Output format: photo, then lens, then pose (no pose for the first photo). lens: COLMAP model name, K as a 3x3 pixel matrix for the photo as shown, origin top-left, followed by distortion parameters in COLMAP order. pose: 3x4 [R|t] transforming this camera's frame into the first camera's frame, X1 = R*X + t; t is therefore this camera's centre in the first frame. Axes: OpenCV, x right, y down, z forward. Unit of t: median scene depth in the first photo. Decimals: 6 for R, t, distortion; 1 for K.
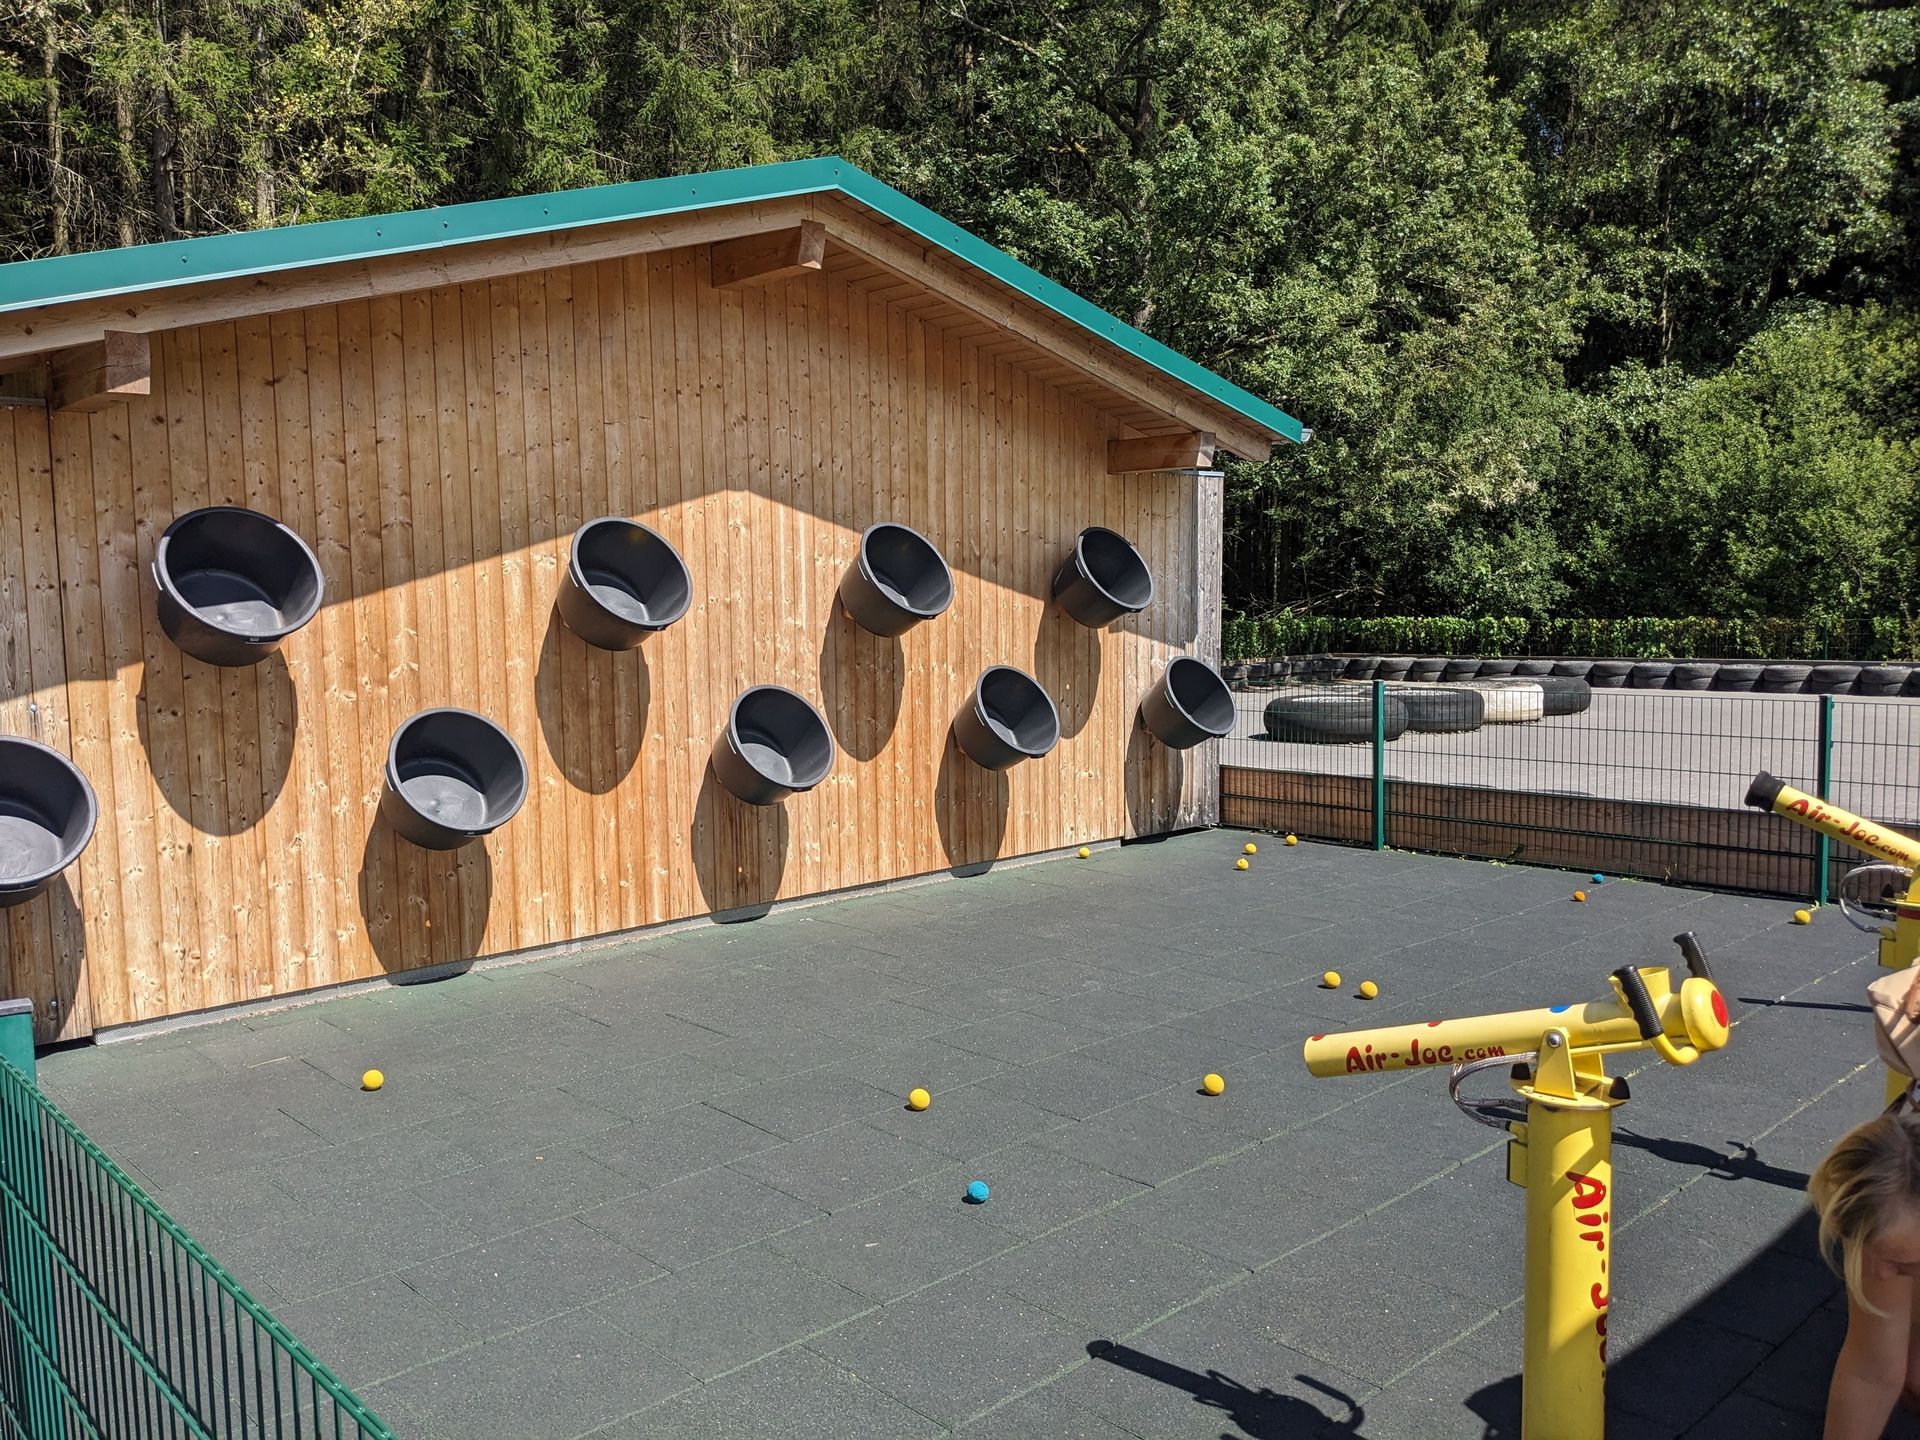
lens RADIAL K [[1500.3, 0, 923.6], [0, 1500.3, 713.2], [0, 0, 1]] dist [0.020986, -0.053295]
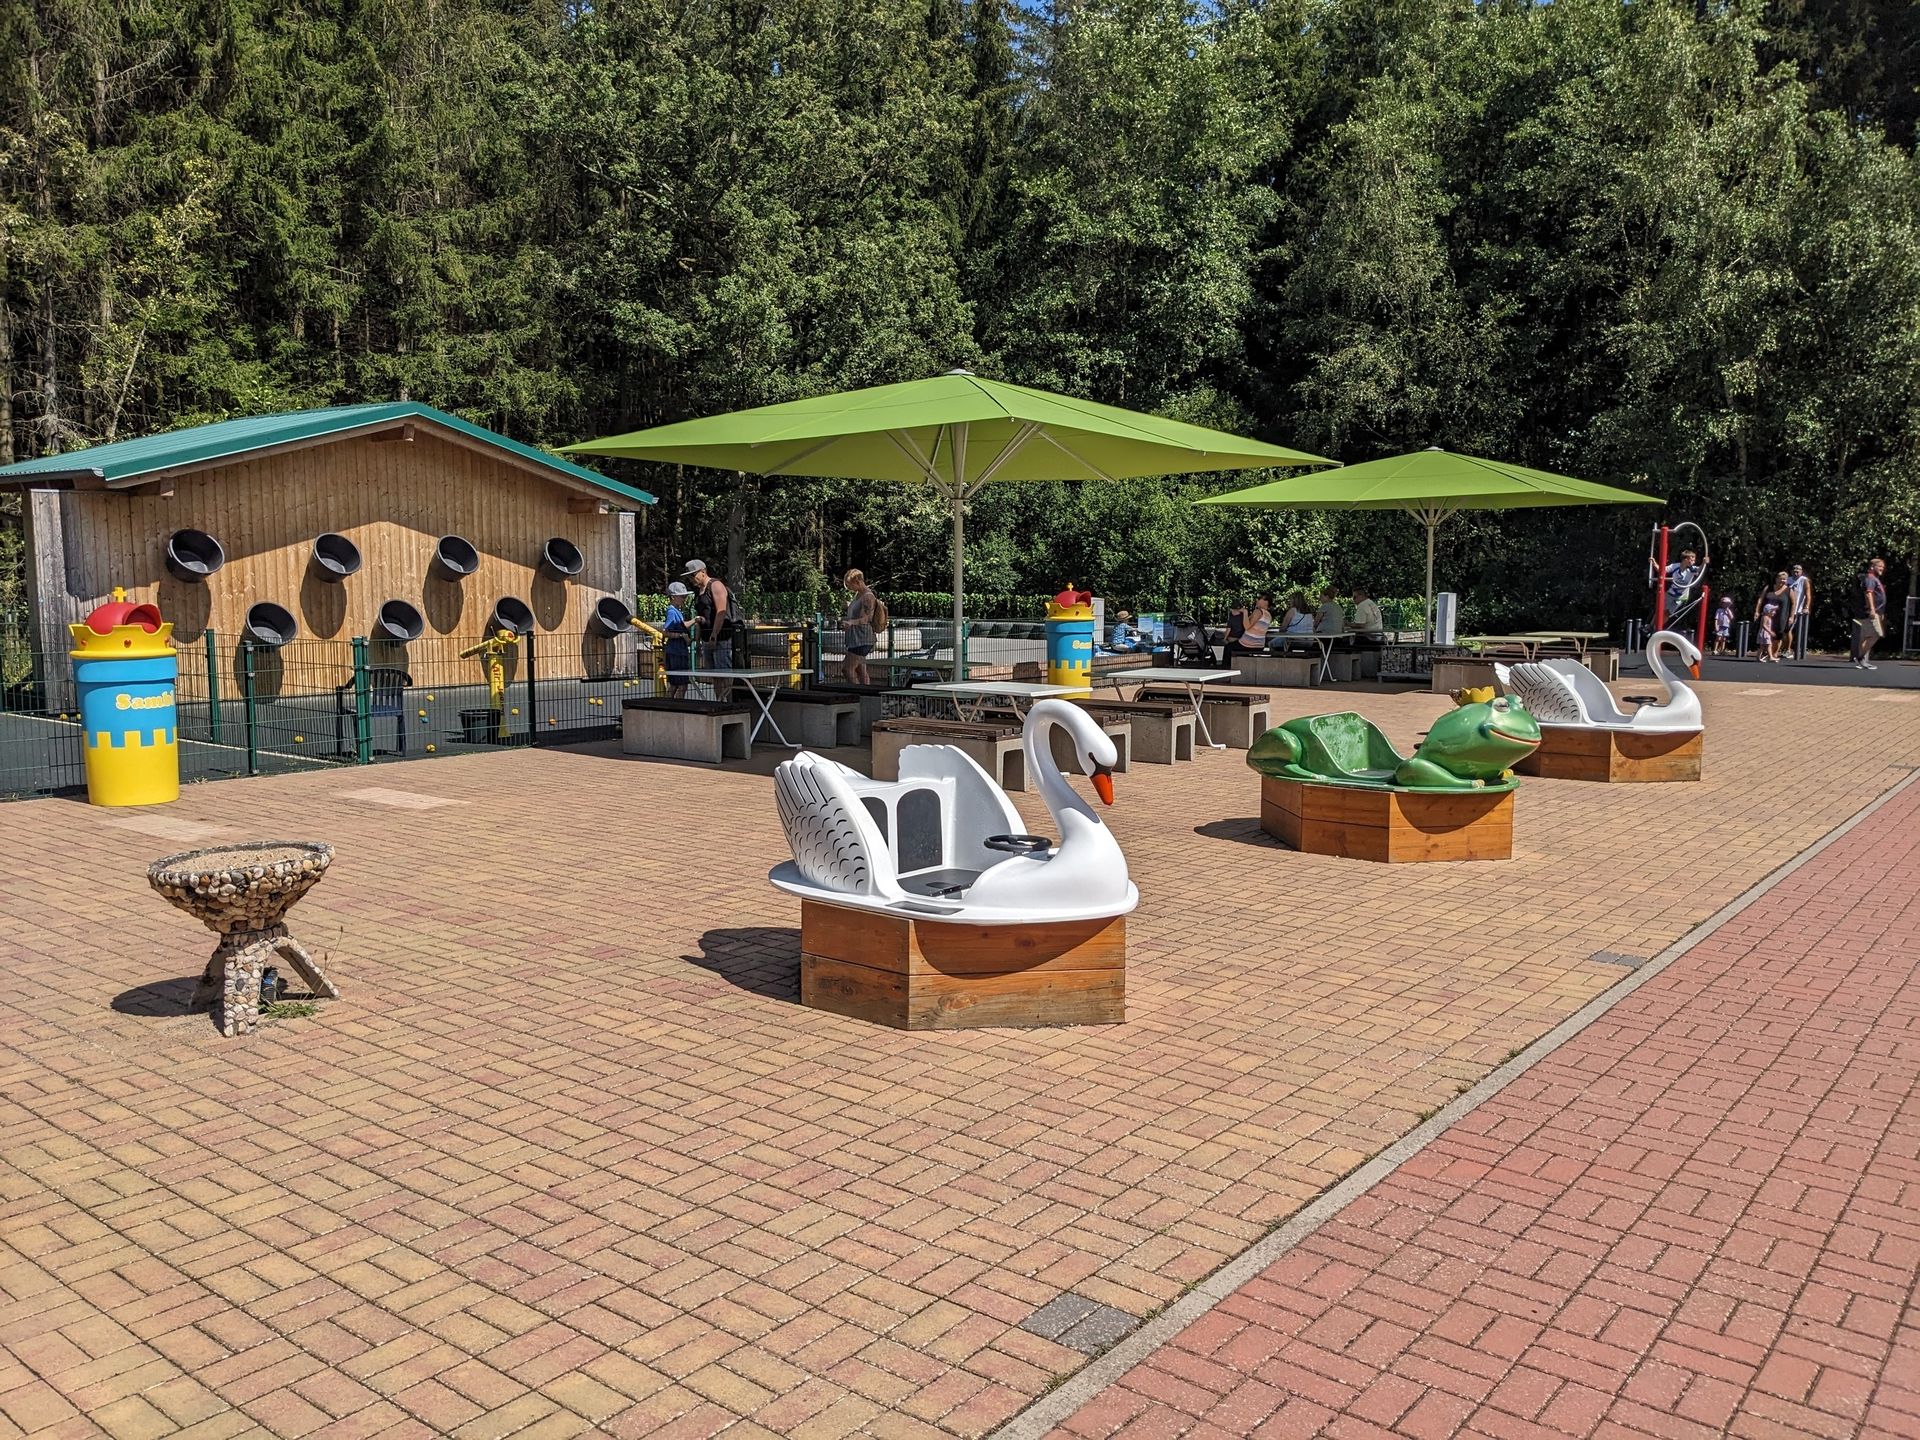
lens RADIAL K [[1500.3, 0, 964.2], [0, 1500.3, 770.7], [0, 0, 1]] dist [0.020986, -0.053295]
pose [[0.985734, 0.002391, 0.168292, 0.144107], [-0.010768, 0.998746, 0.048883, 0.047217], [-0.167964, -0.049998, 0.984524, -0.582841]]
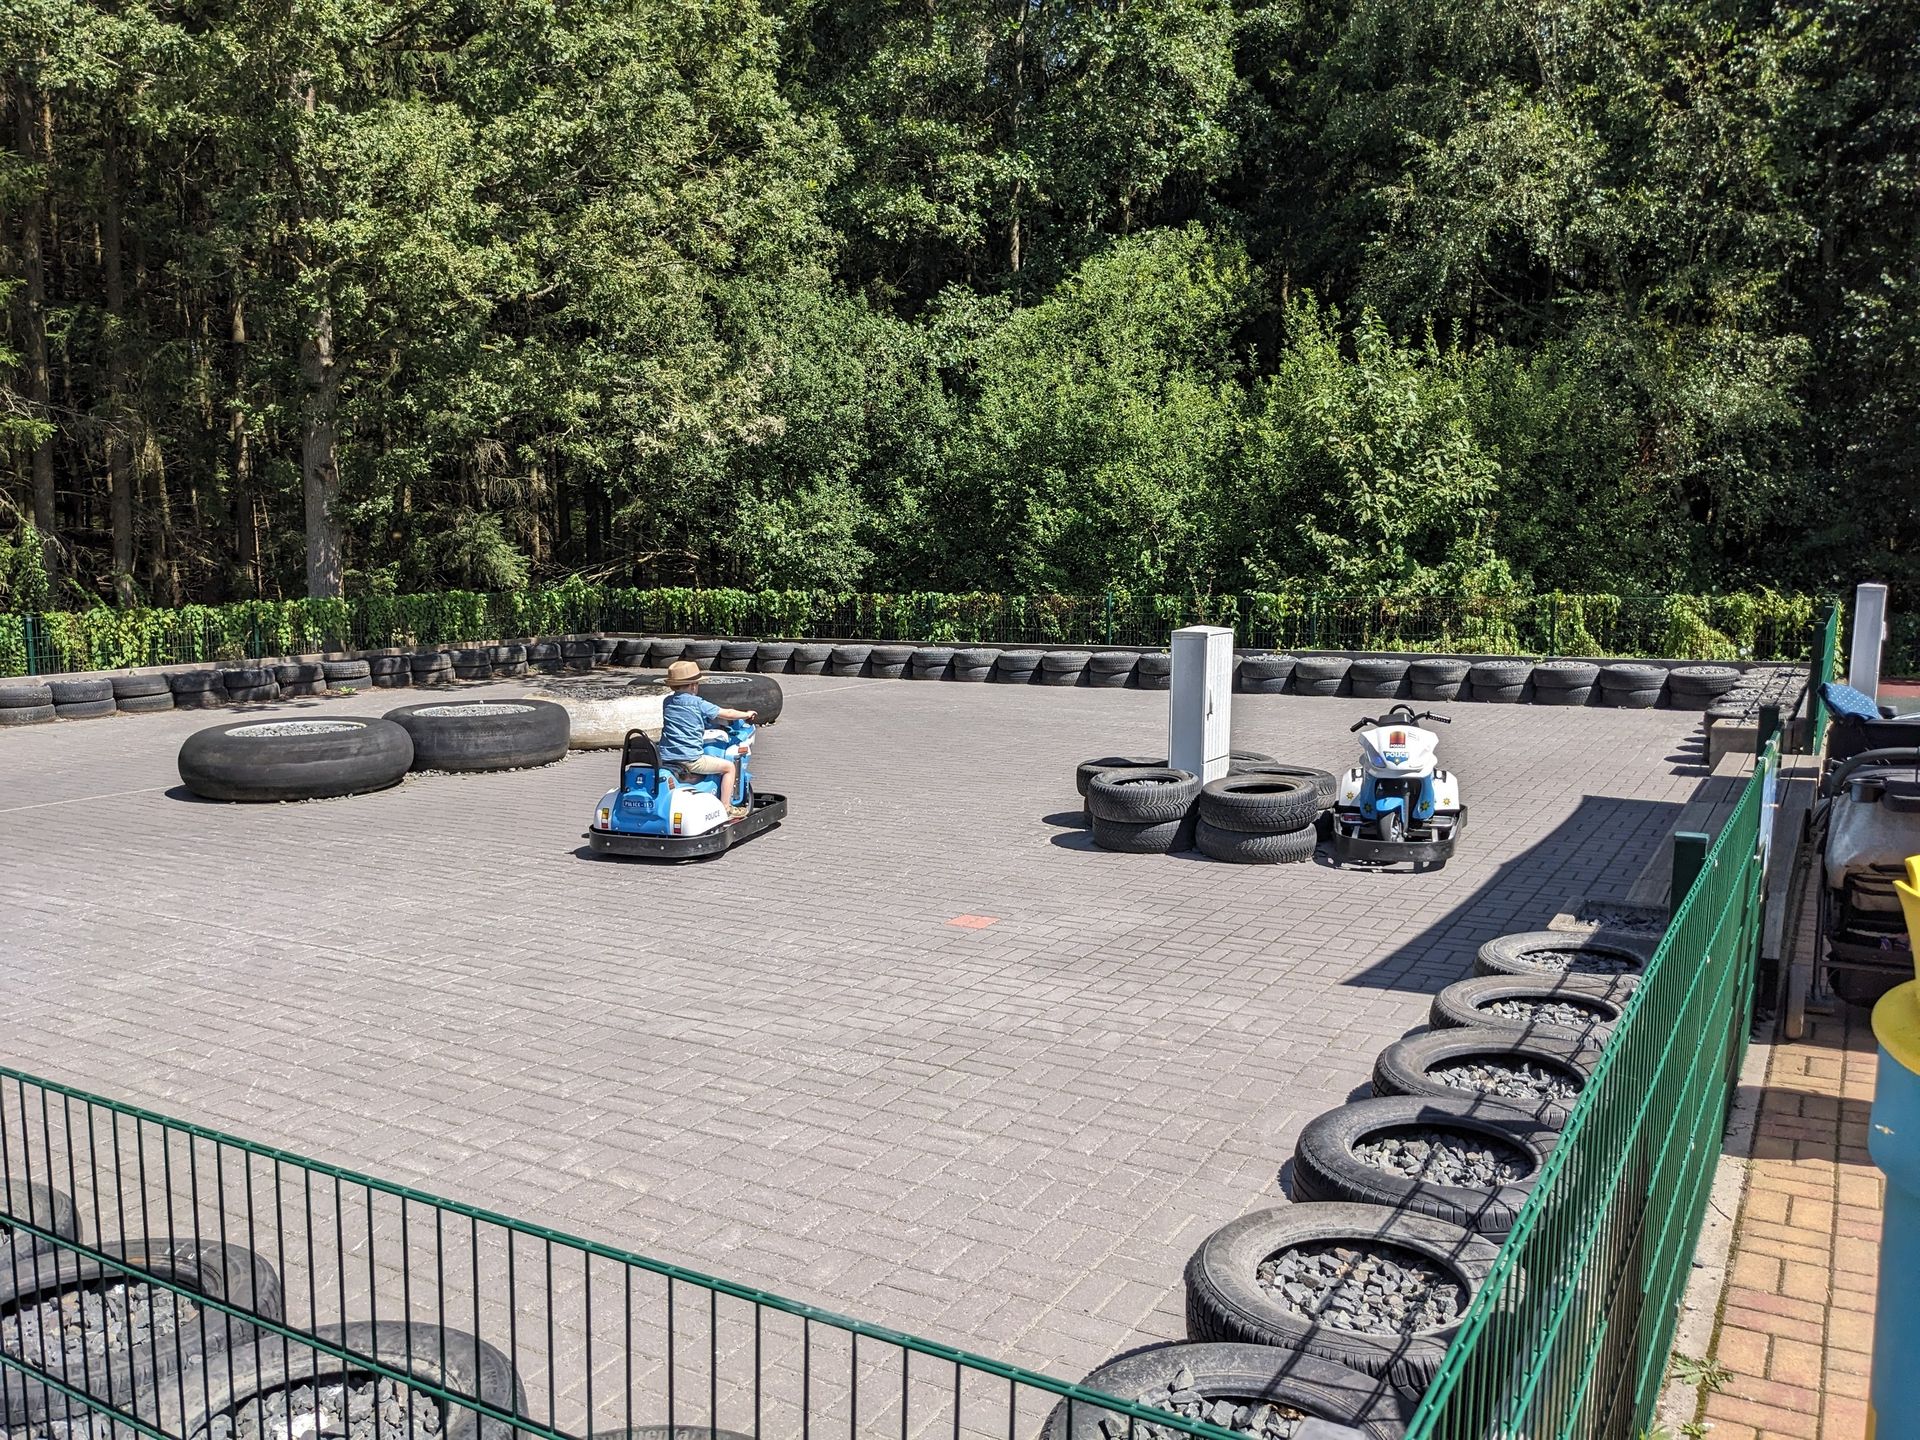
lens RADIAL K [[1500.3, 0, 951.6], [0, 1500.3, 759.3], [0, 0, 1]] dist [0.020986, -0.053295]
pose [[0.954643, -0.030581, 0.296179, 0.265385], [0.013420, 0.998120, 0.059803, -0.022966], [-0.297451, -0.053116, 0.953258, 0.225332]]
